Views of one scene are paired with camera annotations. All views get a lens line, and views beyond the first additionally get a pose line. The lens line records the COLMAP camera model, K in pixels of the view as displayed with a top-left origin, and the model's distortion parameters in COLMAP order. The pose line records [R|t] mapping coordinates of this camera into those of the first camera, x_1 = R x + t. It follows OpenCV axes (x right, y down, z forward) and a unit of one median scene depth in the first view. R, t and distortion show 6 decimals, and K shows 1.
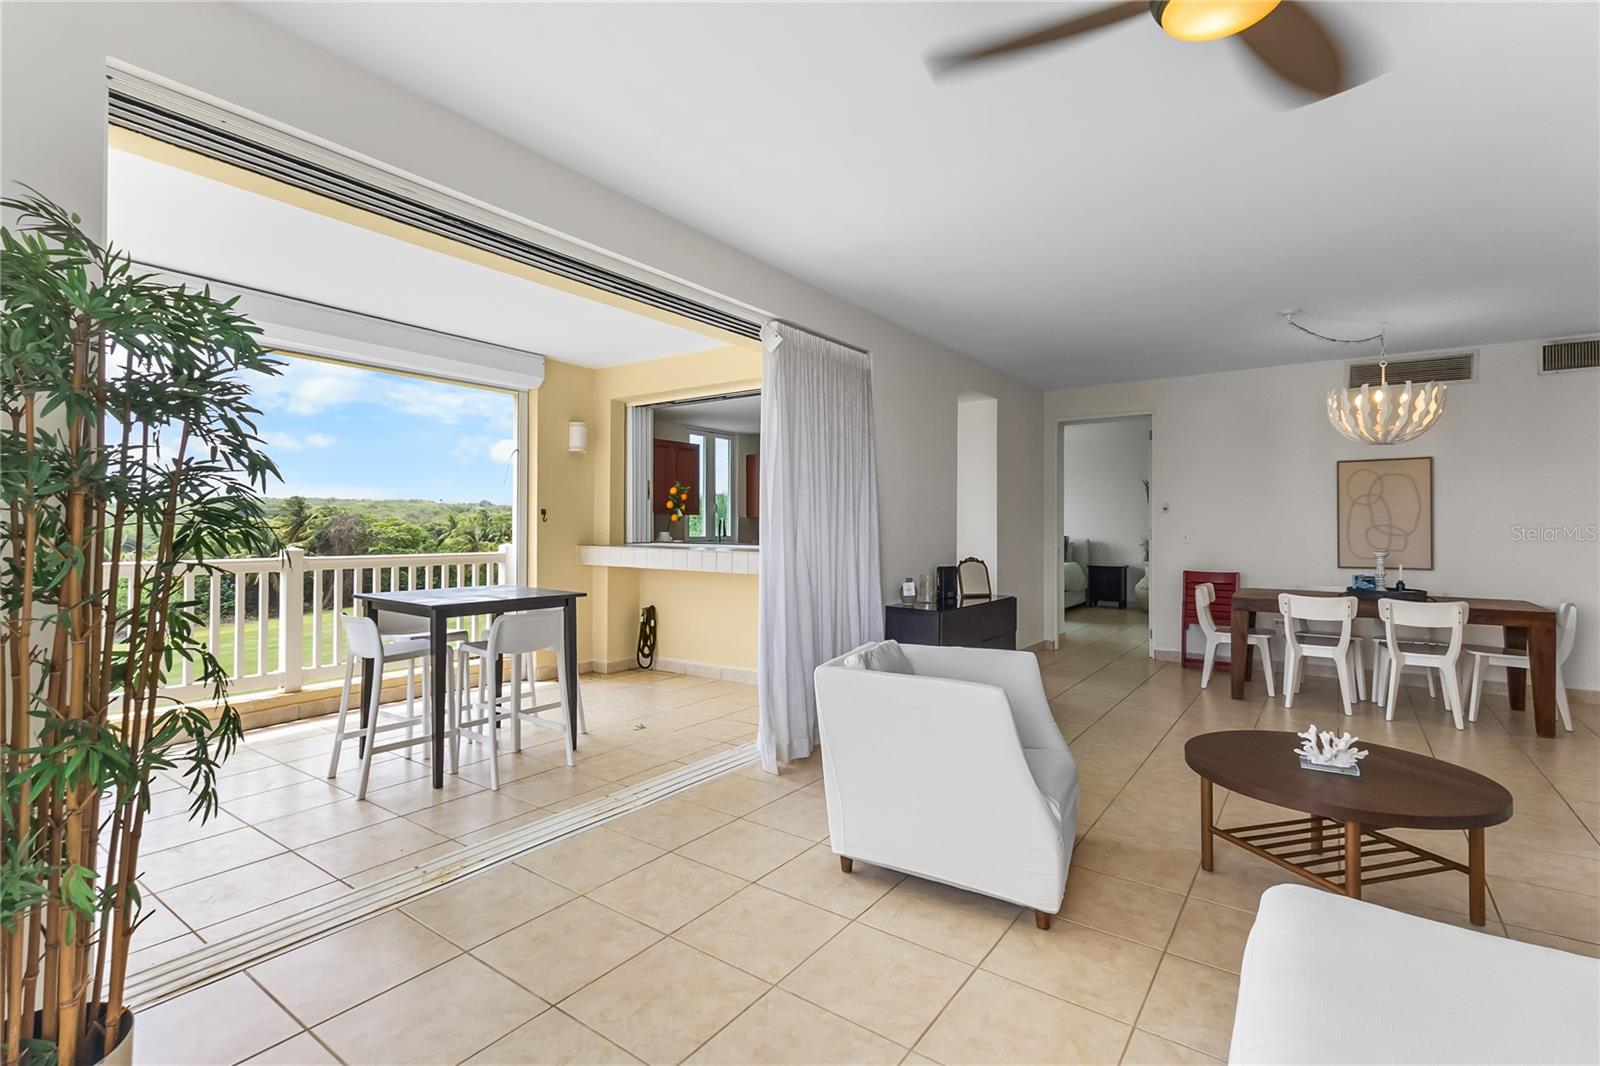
lens RADIAL K [[734.4, 0, 762.8], [0, 734.4, 518.9], [0, 0, 1]] dist [0.019241, -0.003054]
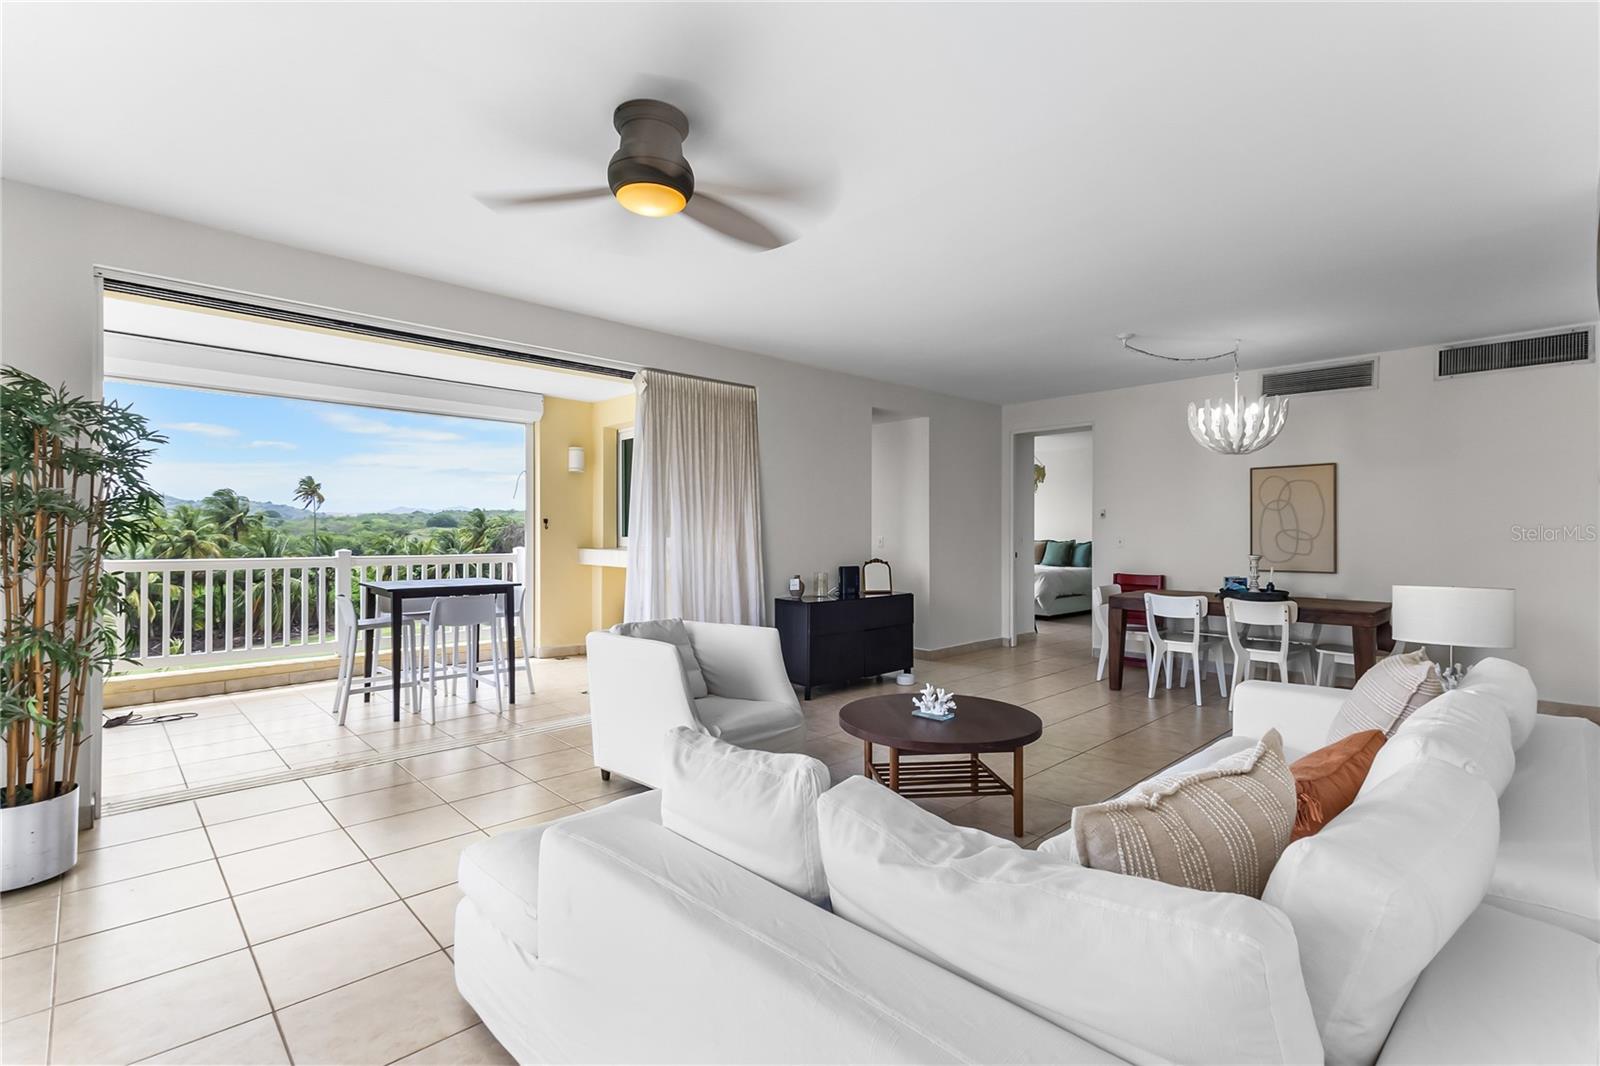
lens RADIAL K [[734.4, 0, 782.3], [0, 734.4, 530.0], [0, 0, 1]] dist [0.019241, -0.003054]
pose [[0.982795, -0.003001, -0.184676, 0.357244], [0.003591, 0.999989, 0.002856, 0.003646], [0.184665, -0.003470, 0.982795, -0.150279]]
